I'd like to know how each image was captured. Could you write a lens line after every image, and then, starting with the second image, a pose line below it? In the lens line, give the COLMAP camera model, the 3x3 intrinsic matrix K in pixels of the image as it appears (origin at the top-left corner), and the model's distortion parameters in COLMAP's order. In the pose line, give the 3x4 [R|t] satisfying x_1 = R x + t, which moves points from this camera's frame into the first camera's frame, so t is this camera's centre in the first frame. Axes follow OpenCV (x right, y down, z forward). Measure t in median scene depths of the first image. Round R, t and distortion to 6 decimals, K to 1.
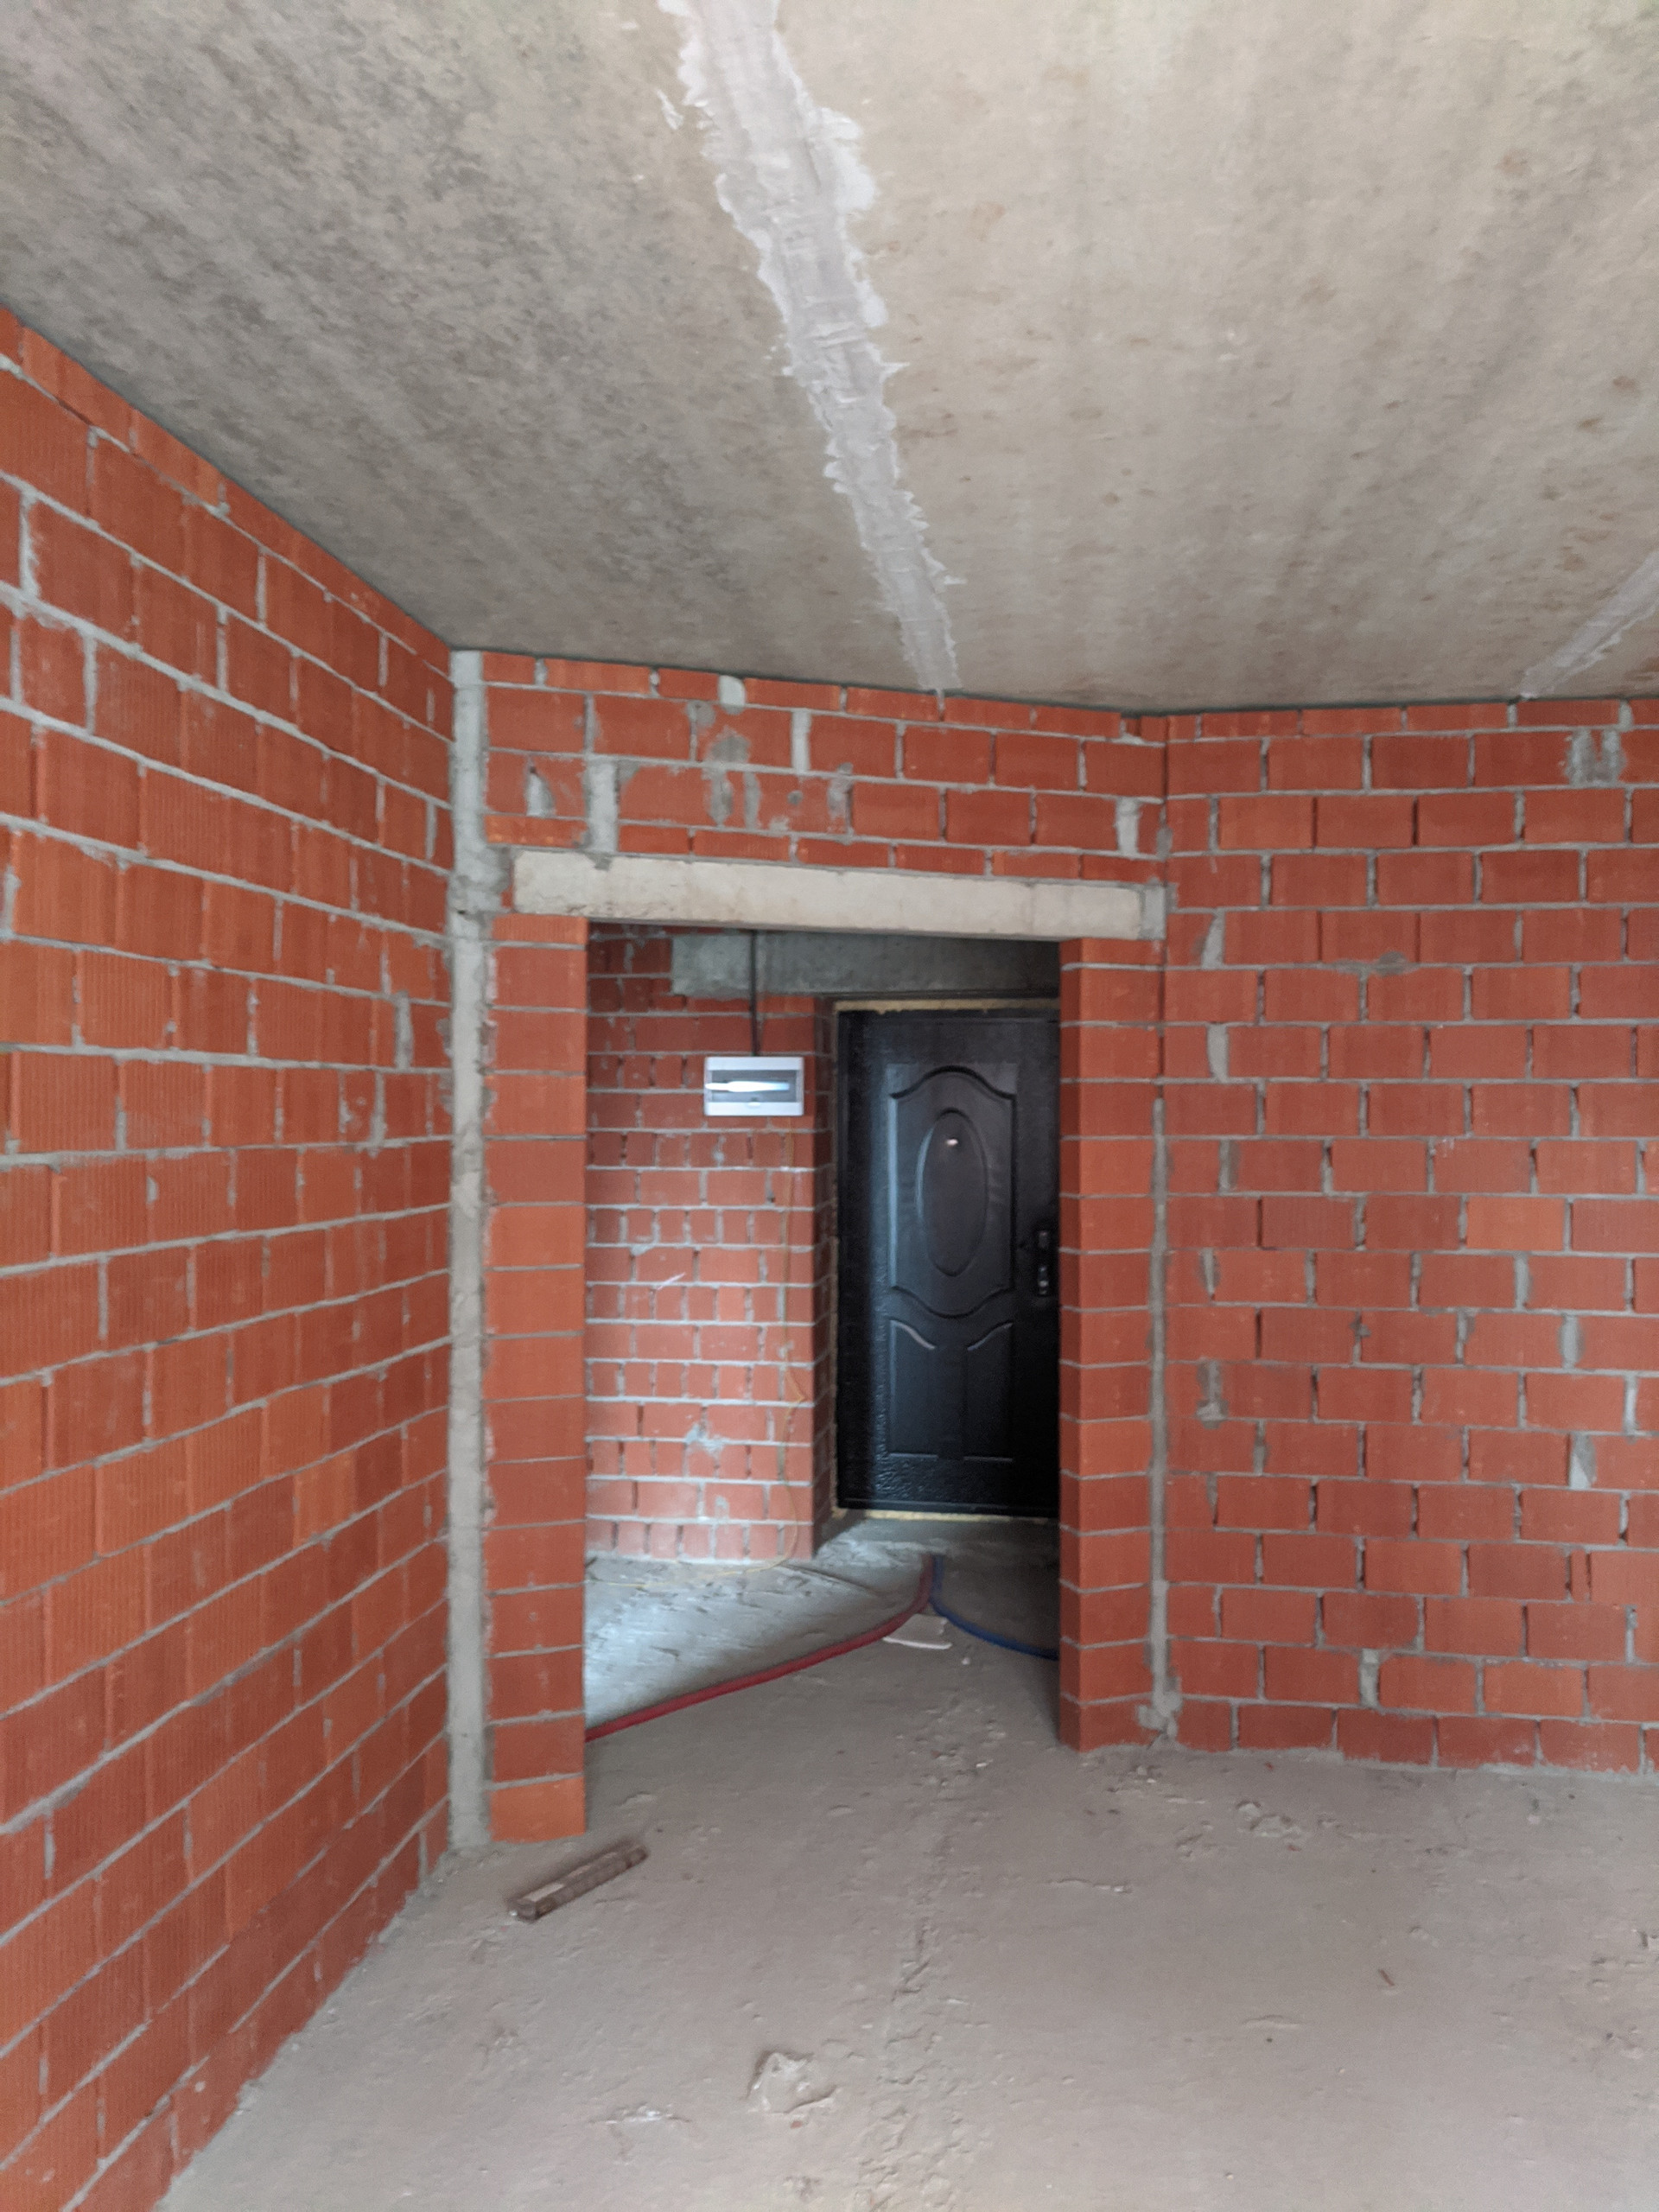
lens RADIAL K [[1674.2, 0, 828.9], [0, 1674.2, 1115.7], [0, 0, 1]] dist [0.017547, -0.008545]
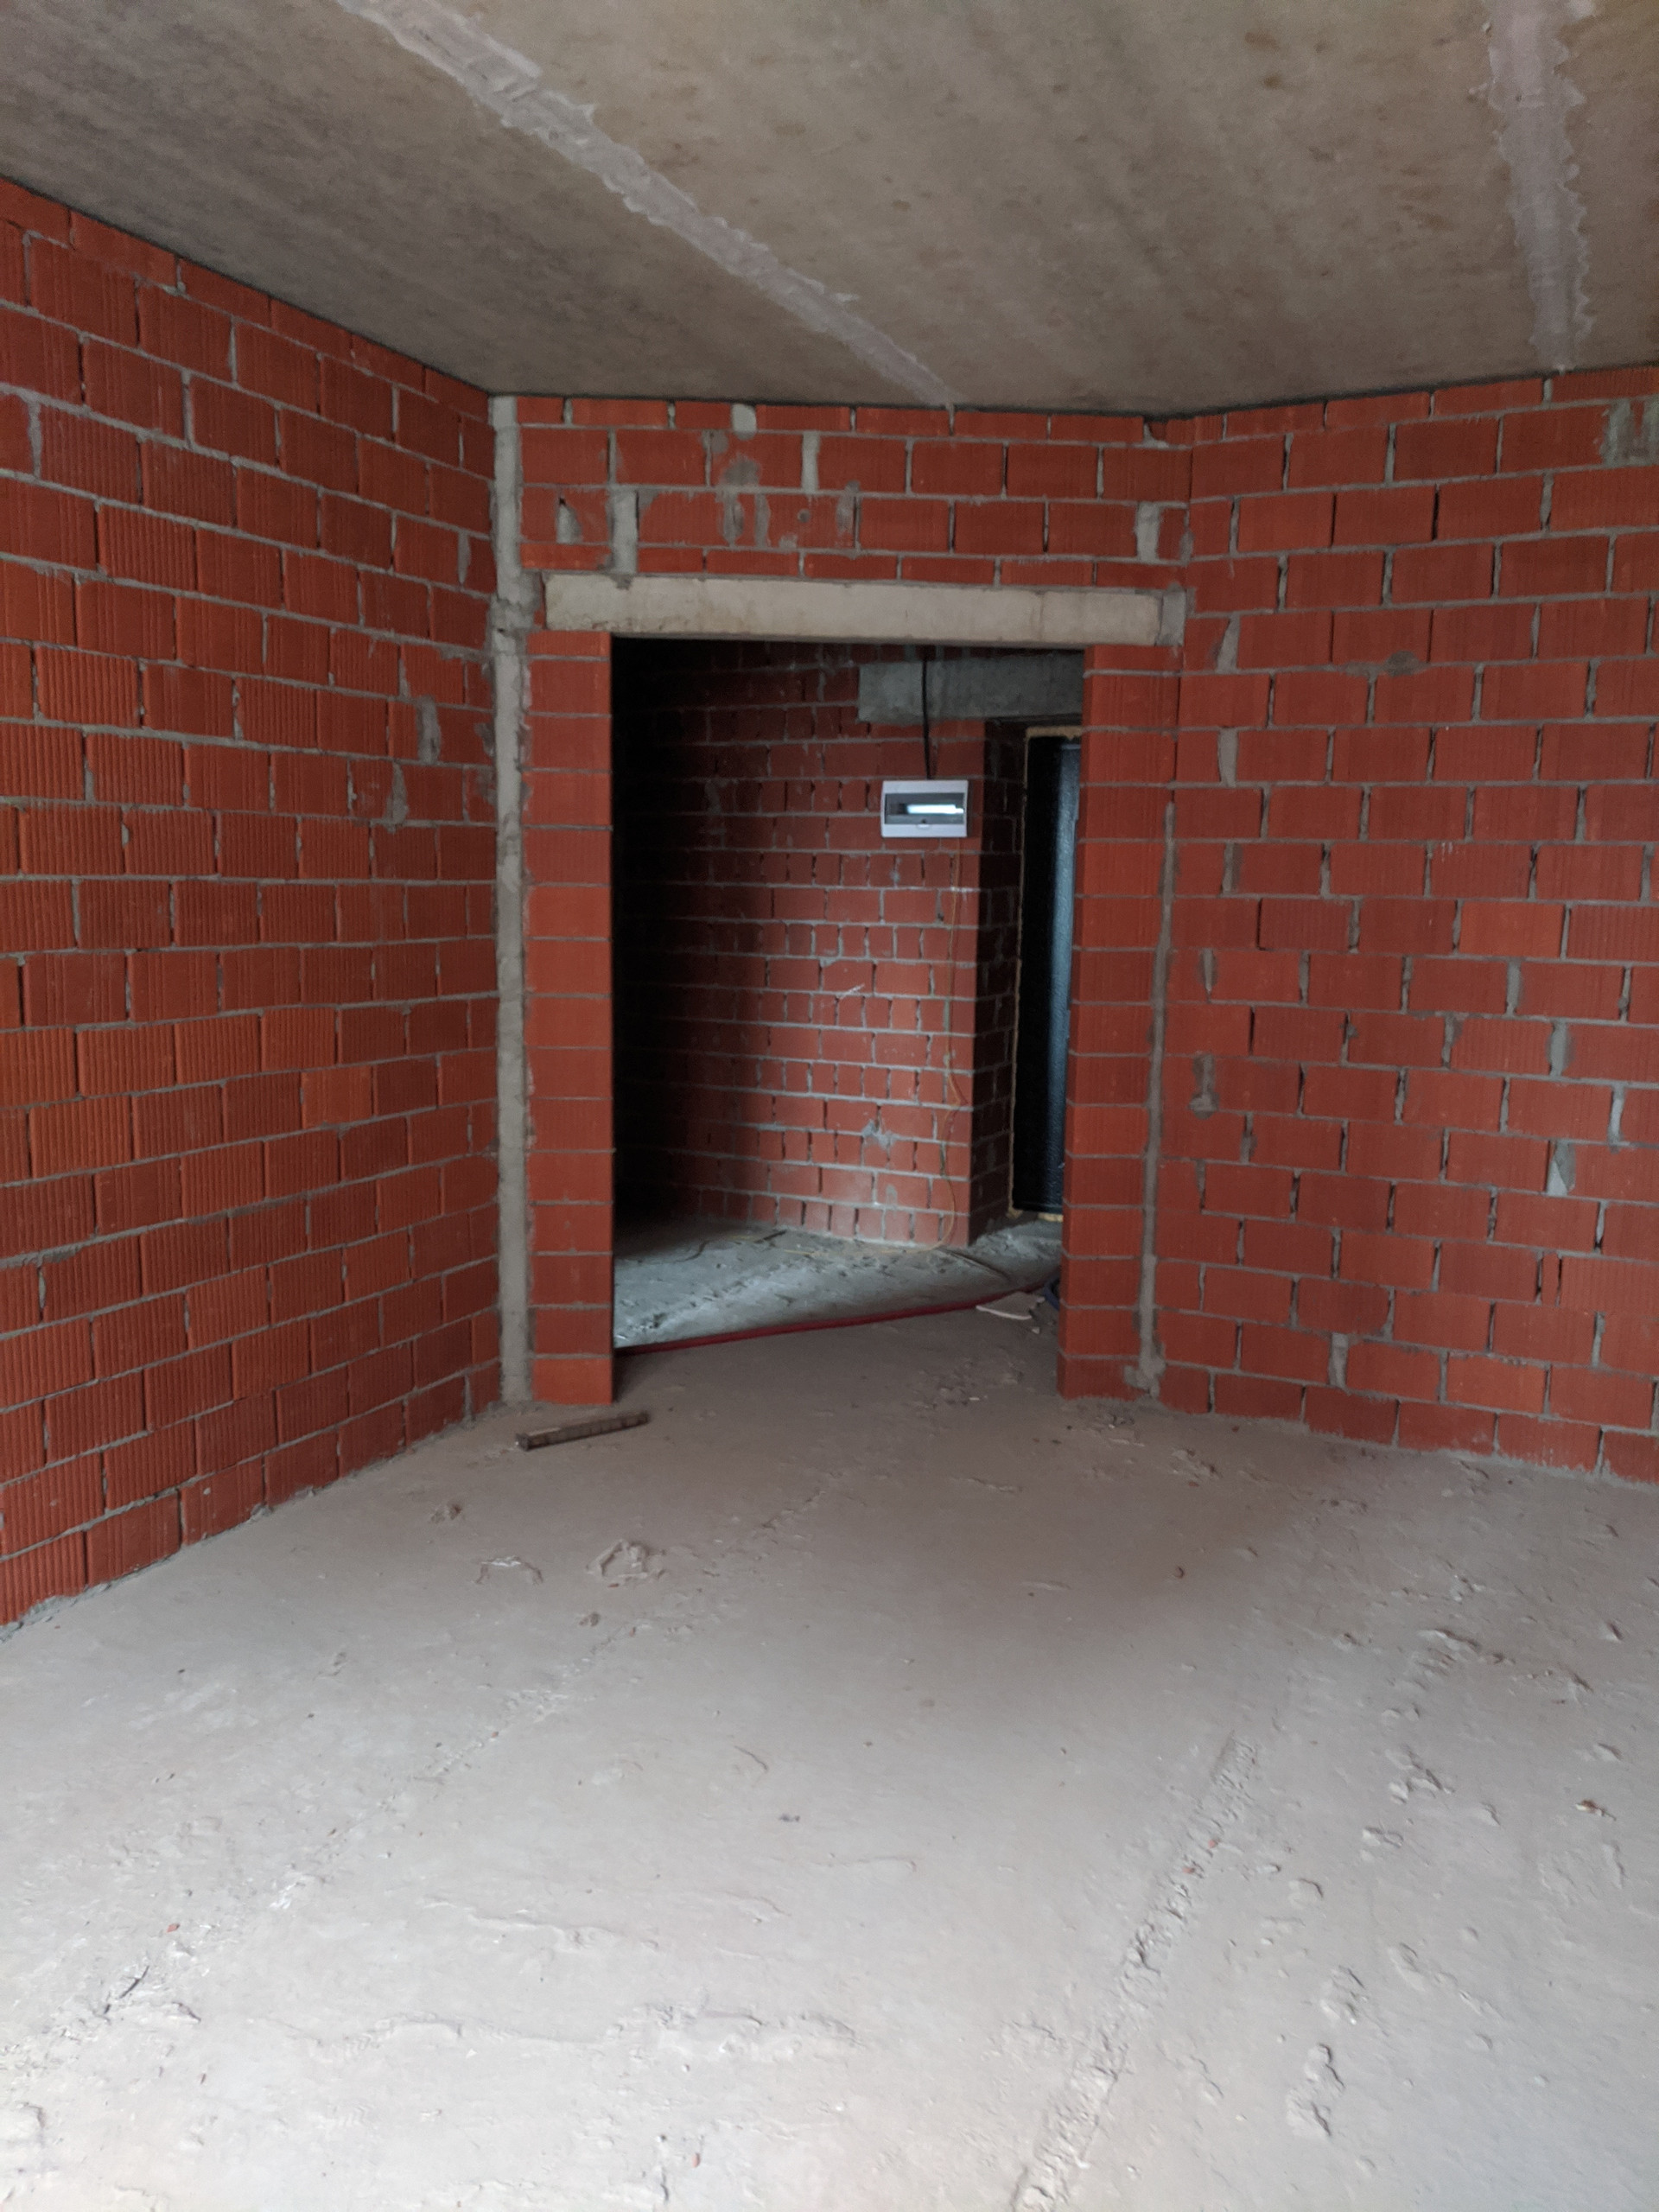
lens RADIAL K [[1668.9, 0, 823.7], [0, 1668.9, 1112.6], [0, 0, 1]] dist [-0.007615, 0.033523]
pose [[0.953219, 0.058000, -0.296663, 0.322169], [-0.017344, 0.990297, 0.137880, 0.042825], [0.301781, -0.126285, 0.944976, -0.070093]]
